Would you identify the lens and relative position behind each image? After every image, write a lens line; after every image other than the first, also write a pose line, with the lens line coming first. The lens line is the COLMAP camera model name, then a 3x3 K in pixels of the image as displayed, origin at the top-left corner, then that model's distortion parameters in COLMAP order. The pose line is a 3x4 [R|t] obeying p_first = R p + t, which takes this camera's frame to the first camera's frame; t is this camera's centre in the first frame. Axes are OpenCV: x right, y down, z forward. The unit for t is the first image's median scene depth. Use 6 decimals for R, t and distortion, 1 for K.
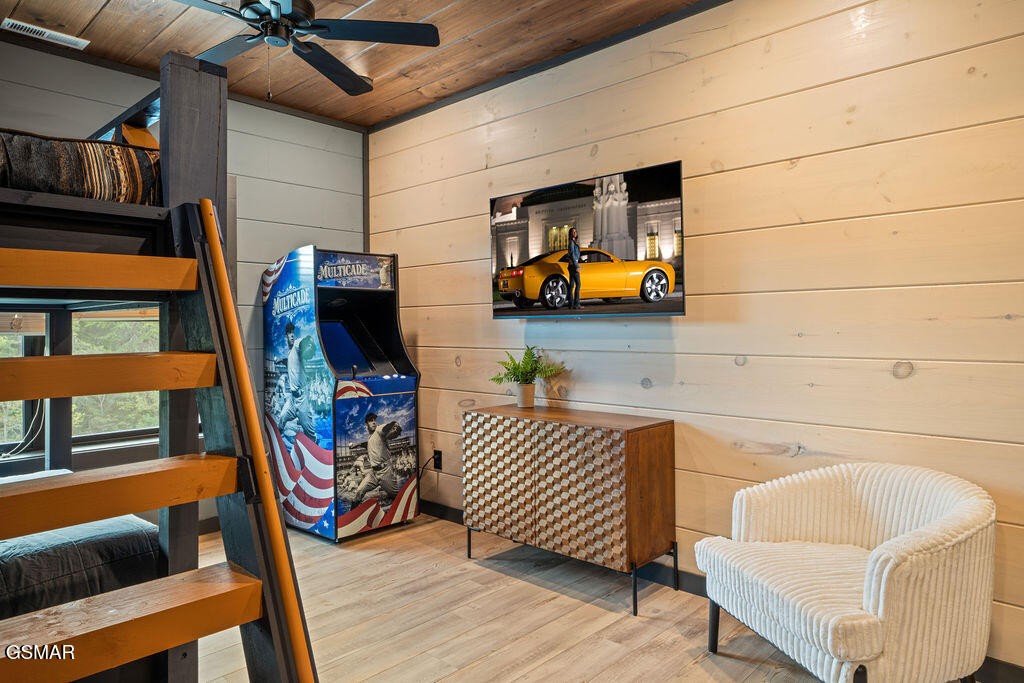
lens RADIAL K [[650.1, 0, 506.9], [0, 650.1, 334.3], [0, 0, 1]] dist [0.031483, -0.000210]
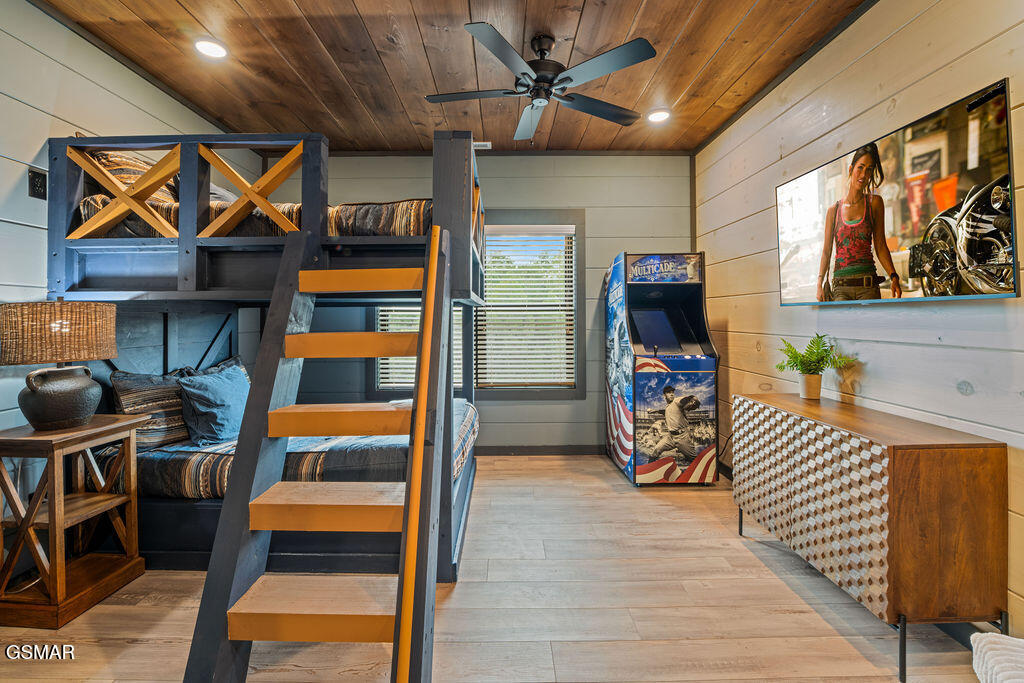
lens RADIAL K [[450.9, 0, 511.3], [0, 450.9, 318.6], [0, 0, 1]] dist [-0.009342, -0.000150]
pose [[0.700943, 0.005822, -0.713193, 0.182746], [-0.006080, 0.999979, 0.002188, -0.003672], [0.713191, 0.002802, 0.700964, 0.215770]]
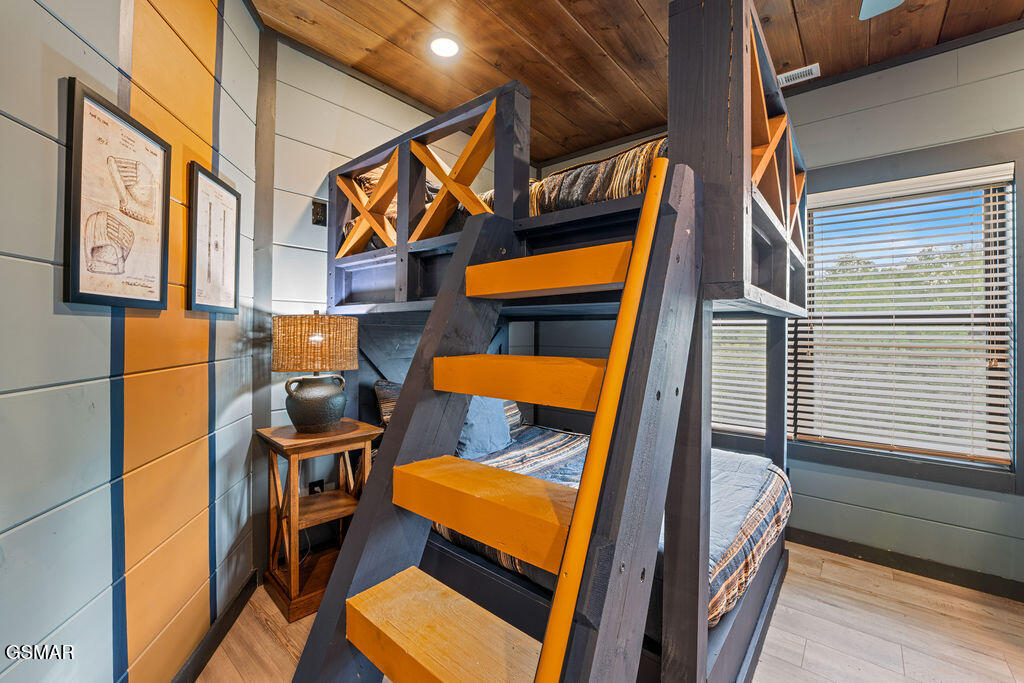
lens RADIAL K [[423.5, 0, 512.1], [0, 423.5, 328.1], [0, 0, 1]] dist [-0.020740, 0.001757]
pose [[0.066370, -0.001437, -0.997794, 0.004417], [-0.015963, 0.999869, -0.002502, -0.005105], [0.997667, 0.016094, 0.066339, 0.406663]]
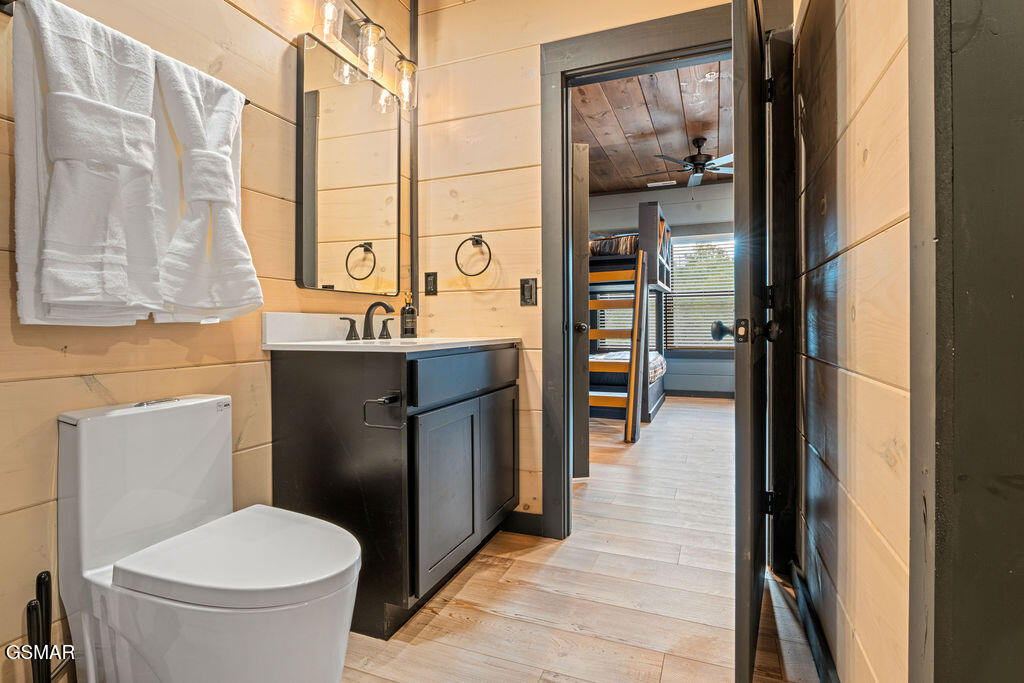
lens RADIAL K [[524.3, 0, 508.0], [0, 524.3, 332.9], [0, 0, 1]] dist [0.006391, 0.000242]
pose [[0.374024, 0.017330, -0.927257, 0.815204], [0.001099, 0.999816, 0.019130, 0.068723], [0.927418, -0.008174, 0.373936, -0.258712]]
